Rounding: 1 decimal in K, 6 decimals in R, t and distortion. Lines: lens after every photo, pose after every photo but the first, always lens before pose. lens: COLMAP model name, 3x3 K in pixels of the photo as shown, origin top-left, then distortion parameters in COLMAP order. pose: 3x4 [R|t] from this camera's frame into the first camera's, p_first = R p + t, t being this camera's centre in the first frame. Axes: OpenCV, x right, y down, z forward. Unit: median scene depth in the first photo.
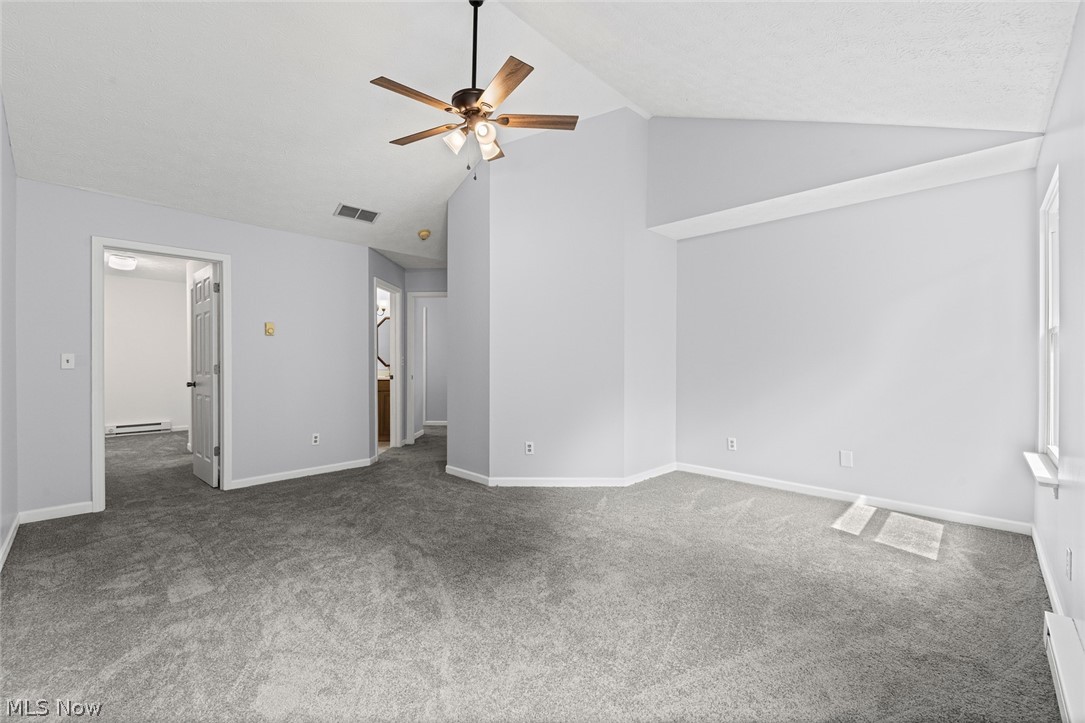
lens RADIAL K [[451.7, 0, 537.4], [0, 451.7, 363.6], [0, 0, 1]] dist [-0.000352, -0.007476]
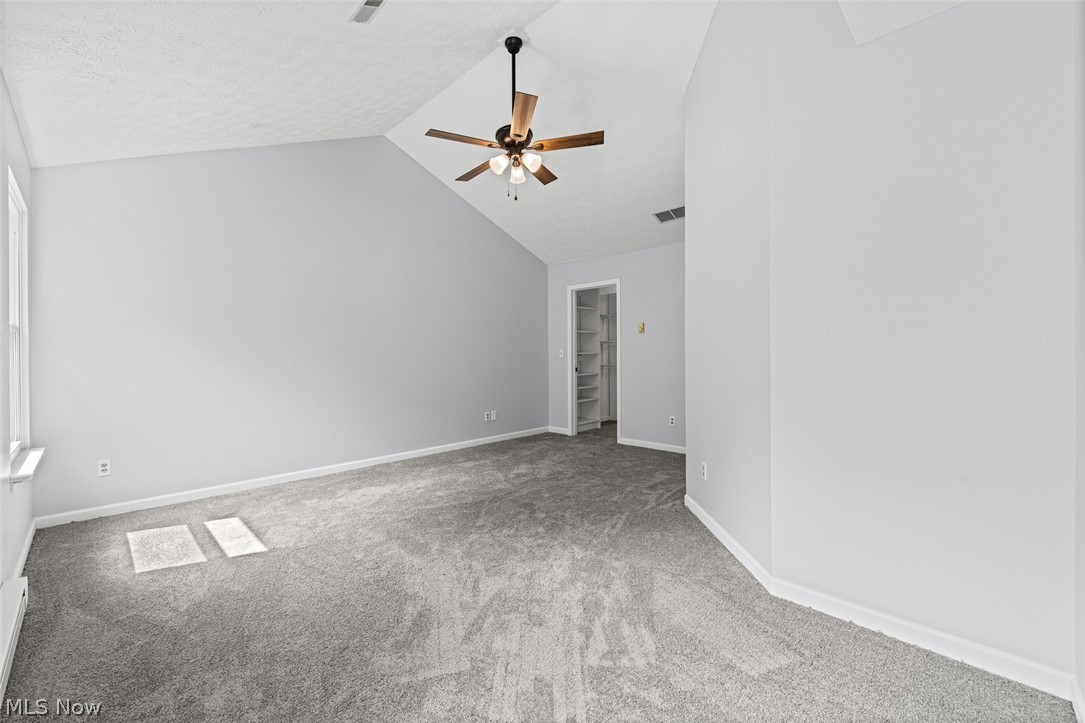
lens RADIAL K [[451.7, 0, 537.4], [0, 451.7, 363.6], [0, 0, 1]] dist [-0.000352, -0.007476]
pose [[-0.005424, 0.024076, -0.999695, 1.052157], [0.002344, 0.999708, 0.024063, -0.011807], [0.999983, -0.002213, -0.005478, 1.071551]]
